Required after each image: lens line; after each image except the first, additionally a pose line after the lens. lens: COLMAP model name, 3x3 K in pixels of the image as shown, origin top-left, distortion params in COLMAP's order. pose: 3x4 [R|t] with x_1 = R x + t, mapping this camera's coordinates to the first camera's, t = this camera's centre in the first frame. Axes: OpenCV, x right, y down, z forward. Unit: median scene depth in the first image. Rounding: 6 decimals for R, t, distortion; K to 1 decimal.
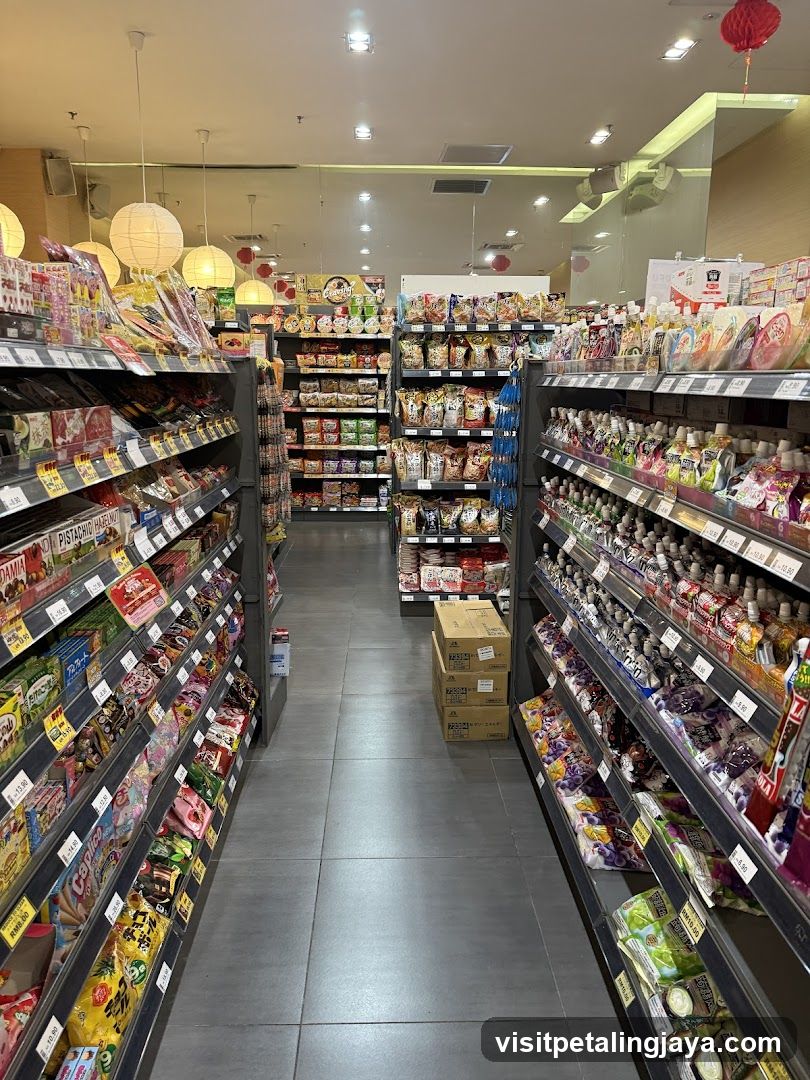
lens RADIAL K [[762.9, 0, 405.0], [0, 762.9, 540.0], [0, 0, 1]] dist [0.045768, -0.066136]
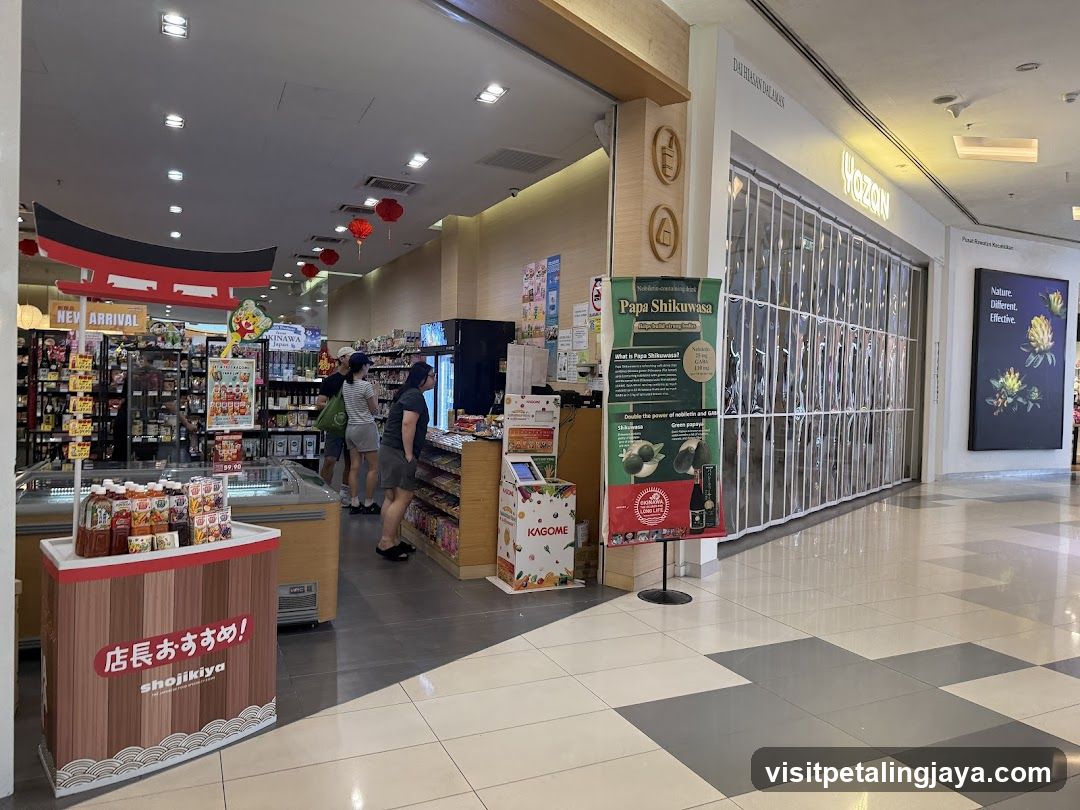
lens RADIAL K [[747.9, 0, 540.0], [0, 747.9, 405.0], [0, 0, 1]] dist [0.236881, -0.405073]
pose [[0.917709, 0.013562, 0.397022, 0.027671], [0.056029, 0.985008, -0.163158, 0.265118], [-0.393283, 0.171976, 0.903190, -1.229228]]
